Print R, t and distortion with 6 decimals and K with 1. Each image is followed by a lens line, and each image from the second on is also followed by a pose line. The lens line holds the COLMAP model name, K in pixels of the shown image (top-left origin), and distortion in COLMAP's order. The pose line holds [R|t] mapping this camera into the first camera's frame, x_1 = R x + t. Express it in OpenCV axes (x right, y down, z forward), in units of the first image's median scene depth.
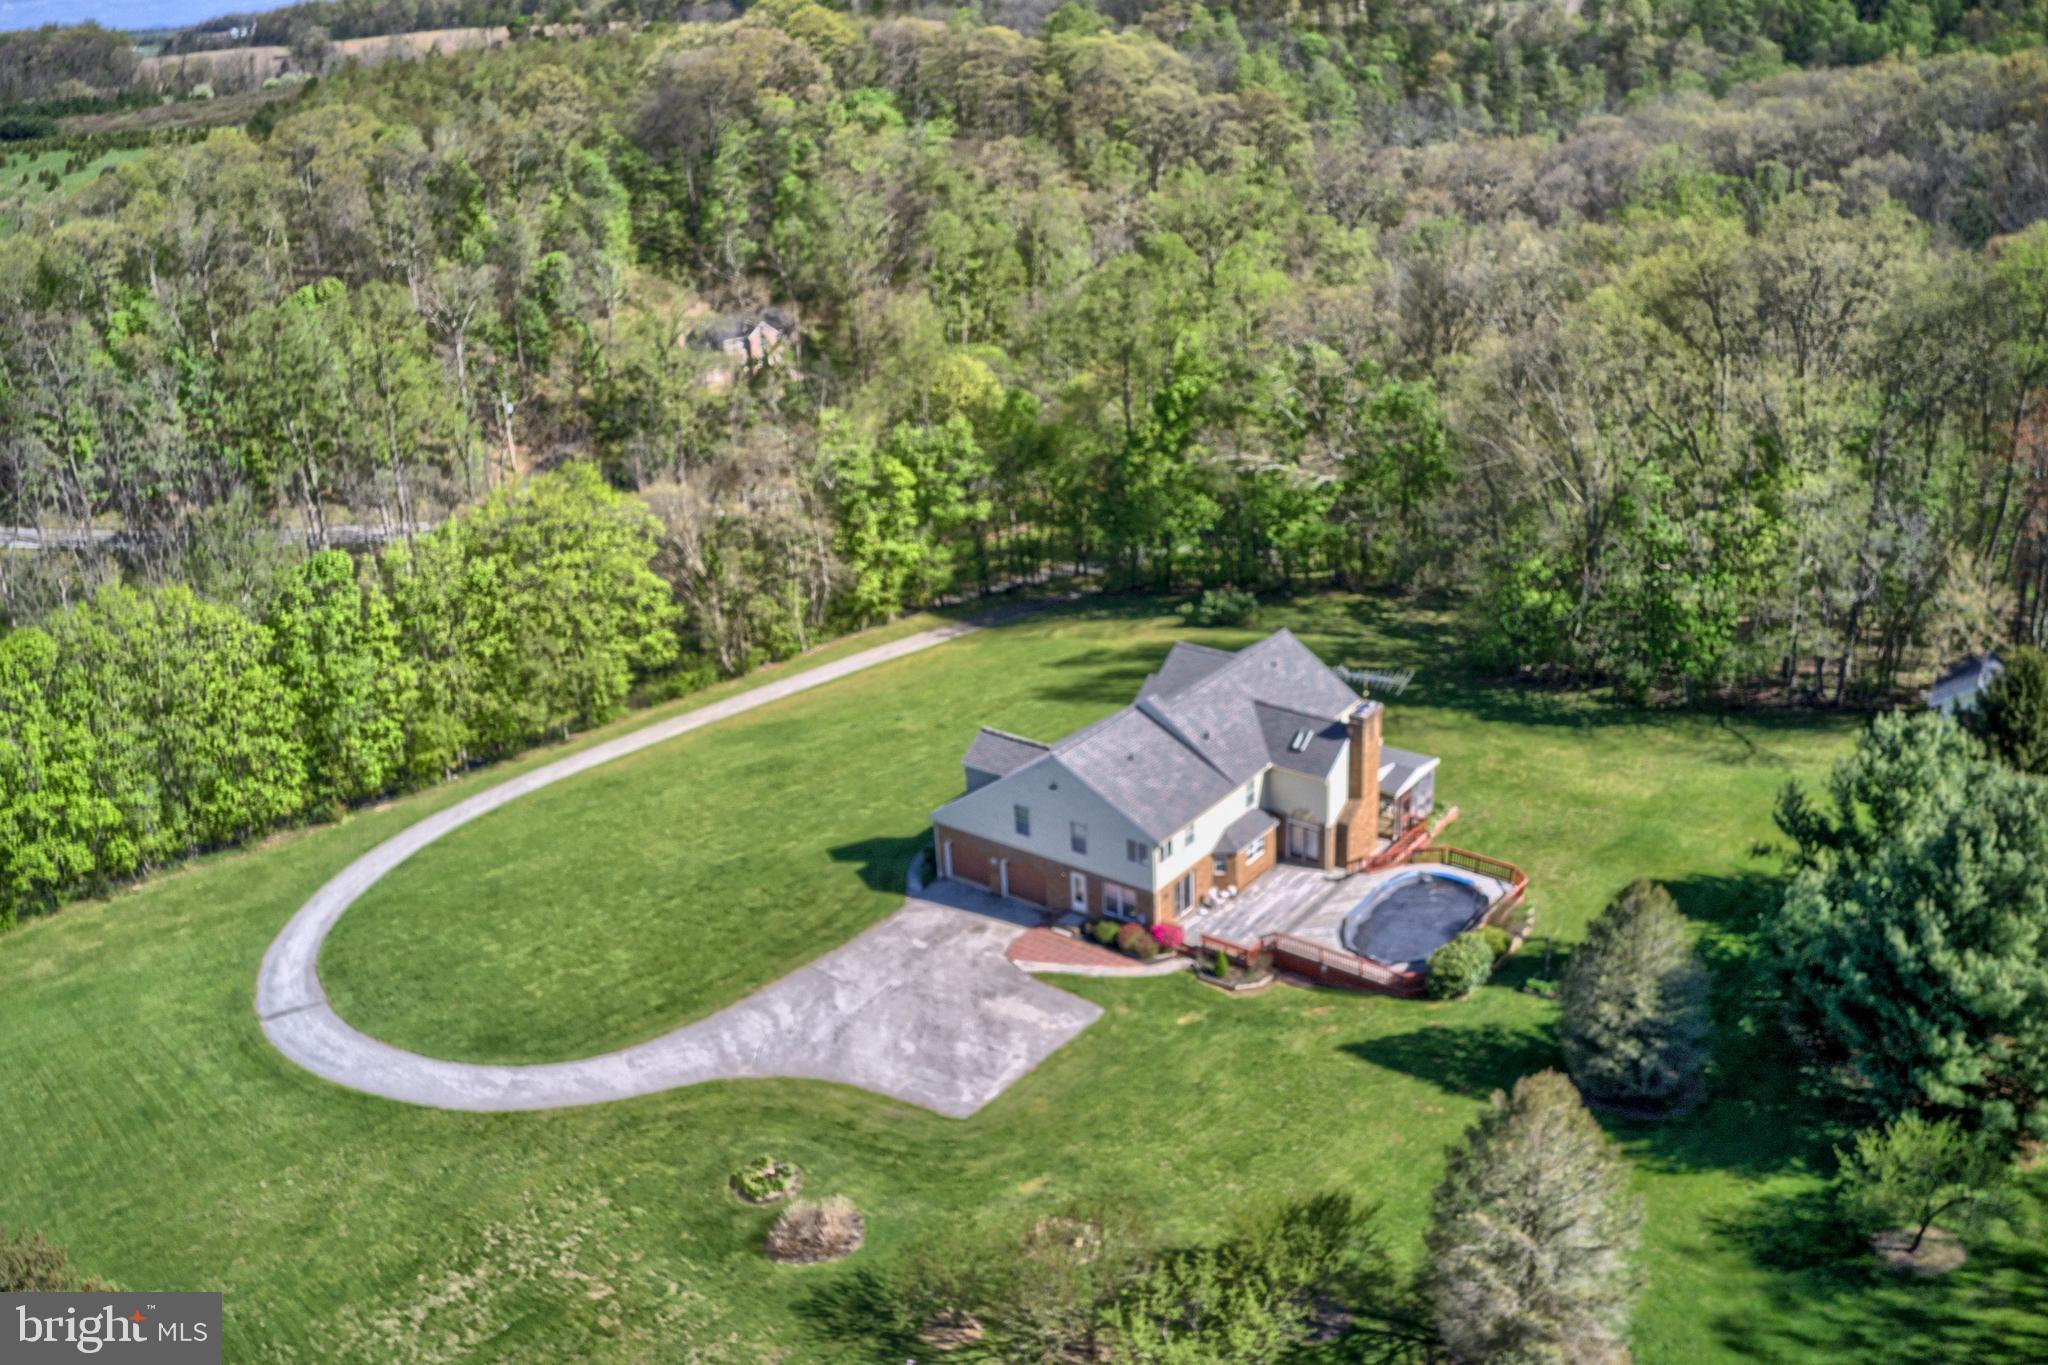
lens RADIAL K [[1824.4, 0, 1026.2], [0, 1824.4, 670.7], [0, 0, 1]] dist [-0.165324, 0.009449]
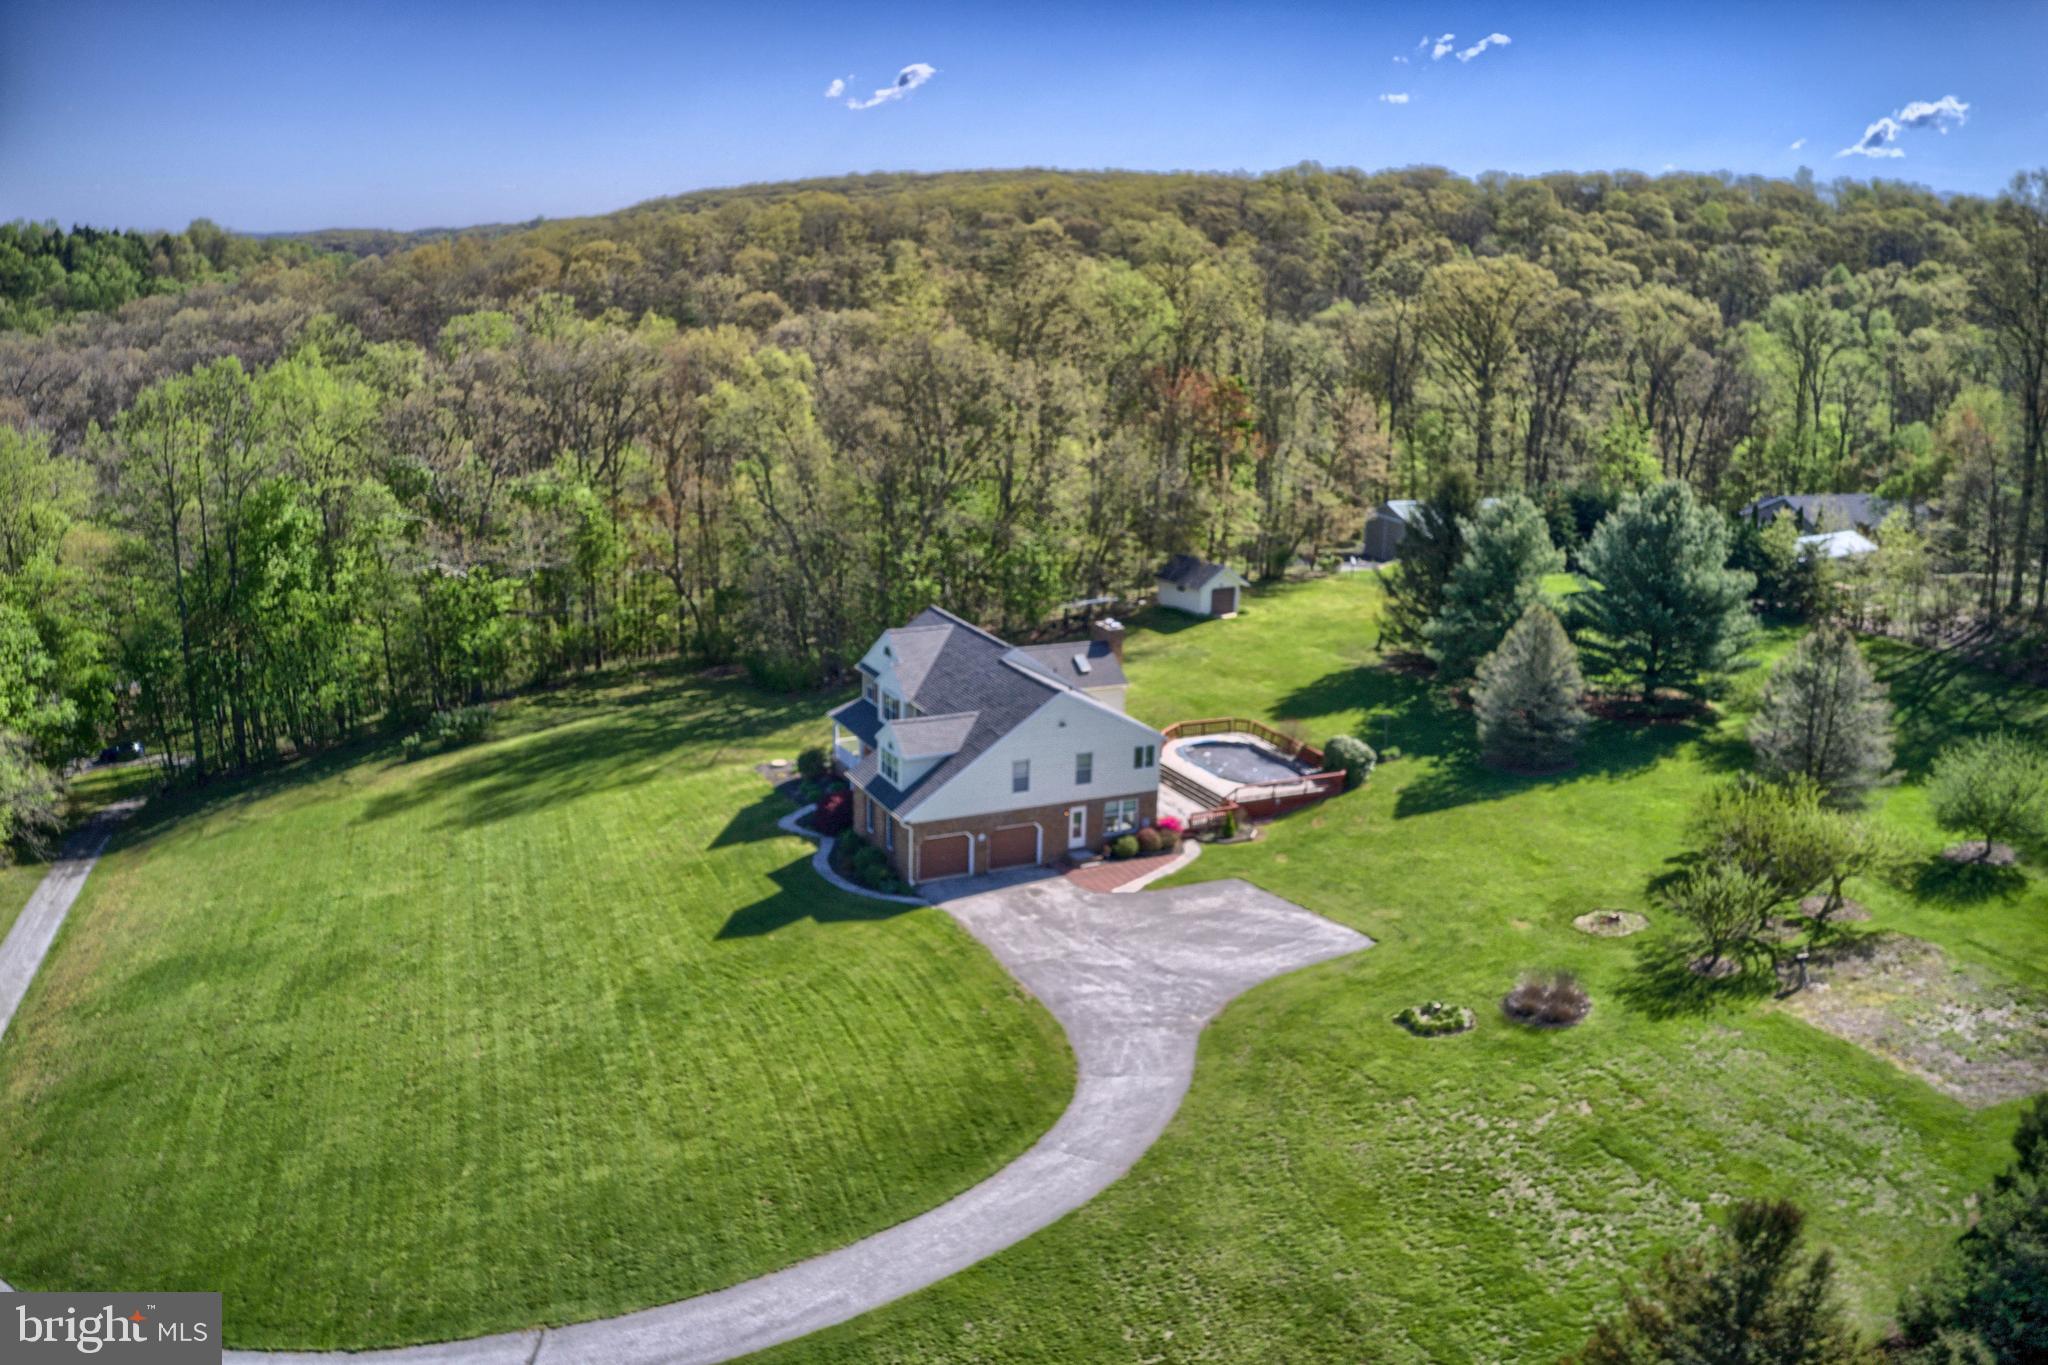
lens RADIAL K [[1712.1, 0, 1012.3], [0, 1712.1, 718.9], [0, 0, 1]] dist [-0.156845, -0.005605]
pose [[0.436615, -0.185638, 0.880287, -0.653746], [0.300053, 0.952502, 0.052044, 0.001753], [-0.848137, 0.241409, 0.471578, 0.443435]]
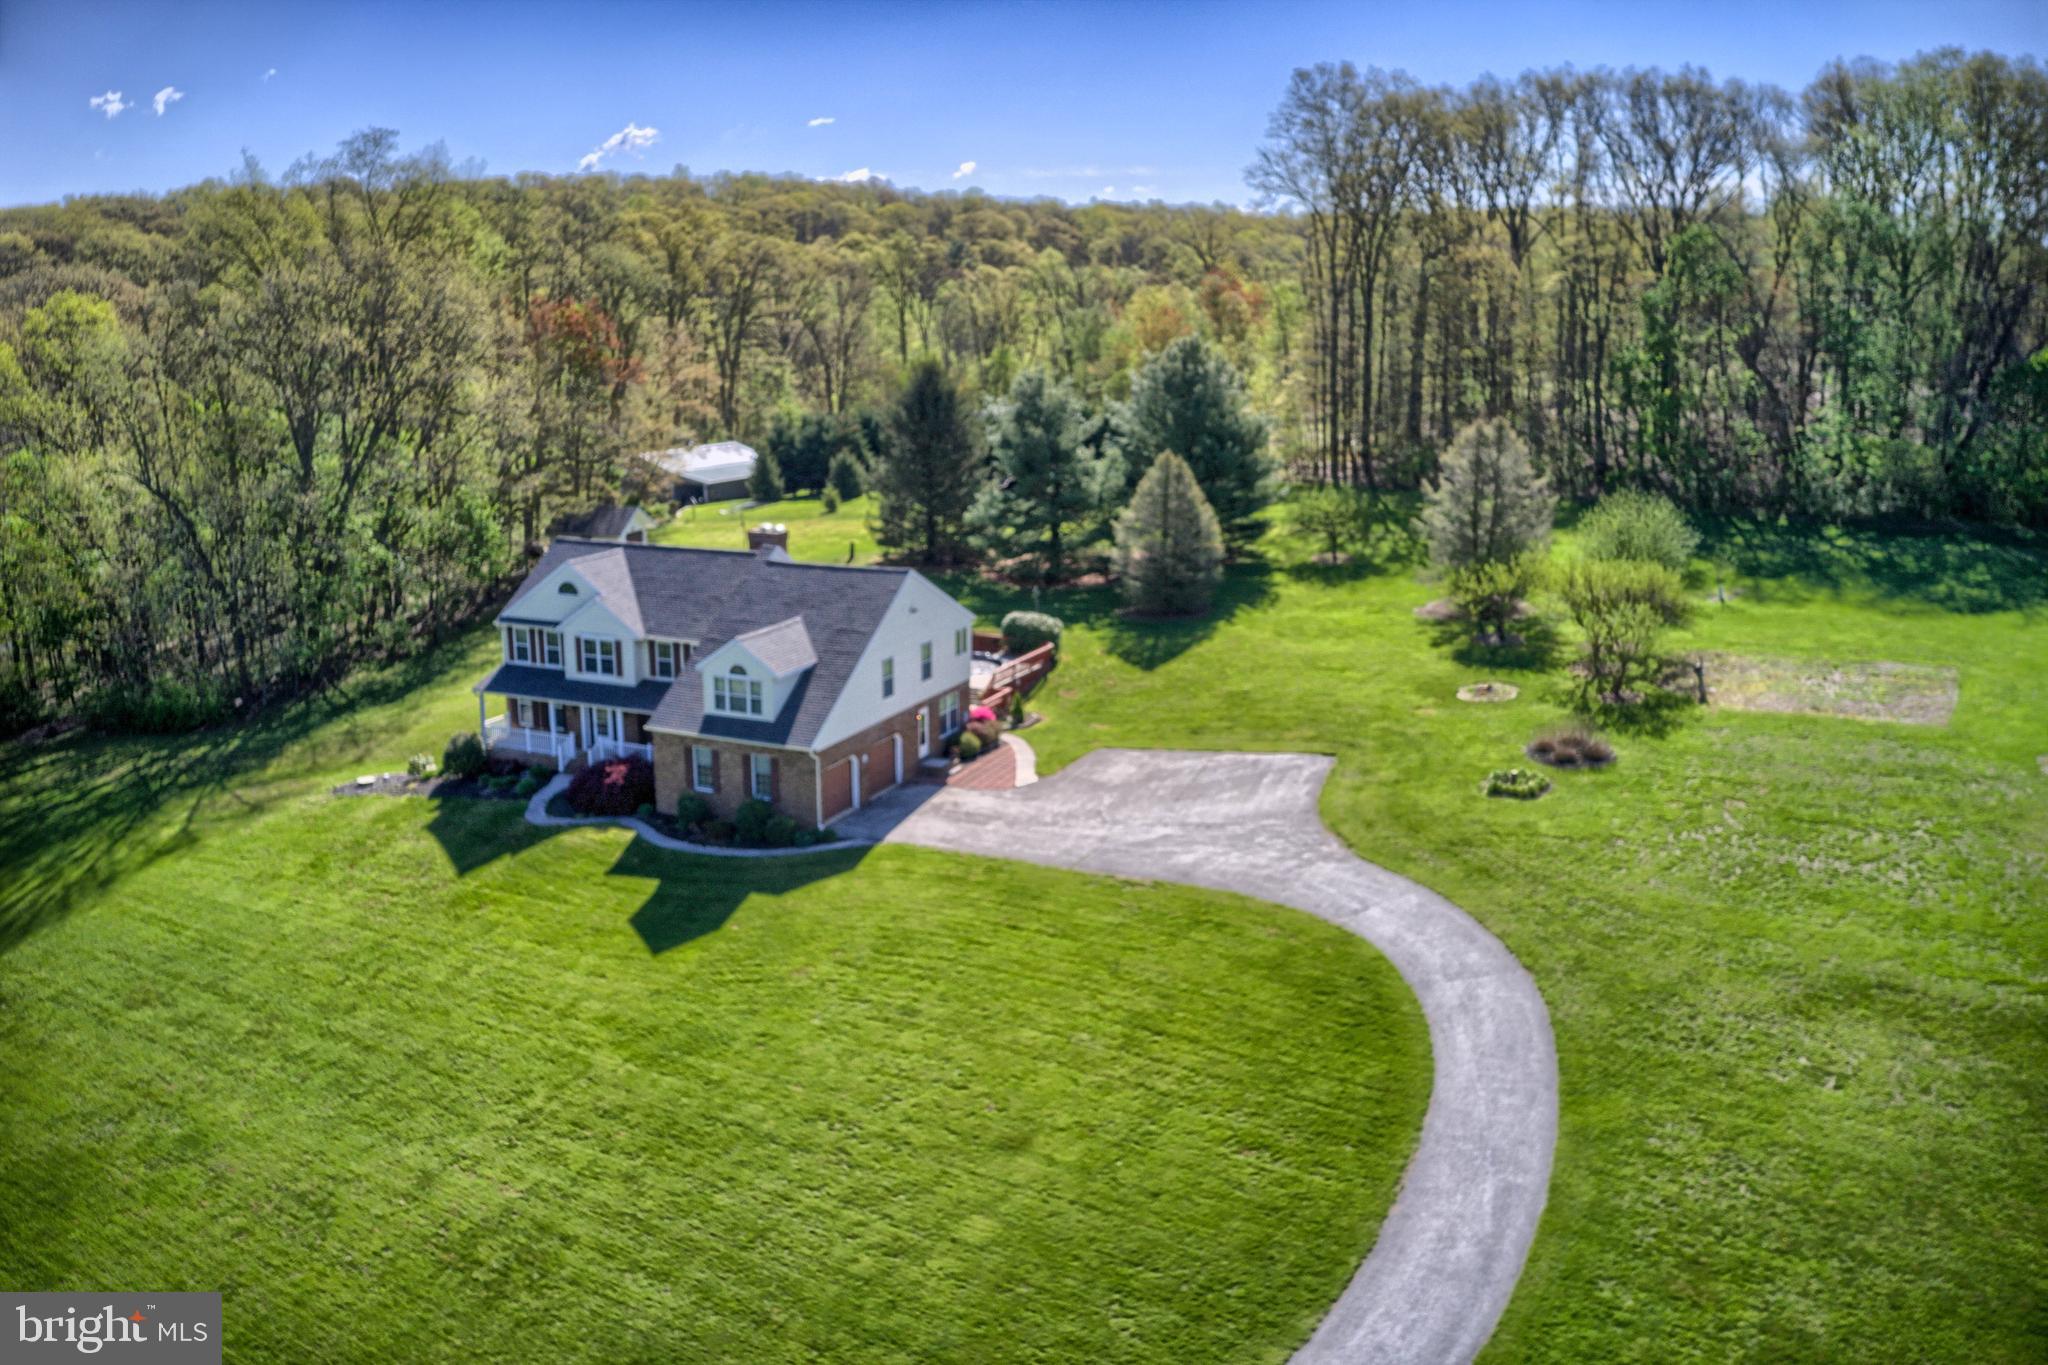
lens RADIAL K [[1712.1, 0, 1016.5], [0, 1712.1, 669.3], [0, 0, 1]] dist [-0.156845, -0.005605]
pose [[-0.248487, -0.155786, 0.956026, -0.602563], [0.384290, 0.890129, 0.244931, -0.070434], [-0.889143, 0.428253, -0.161319, 0.854198]]
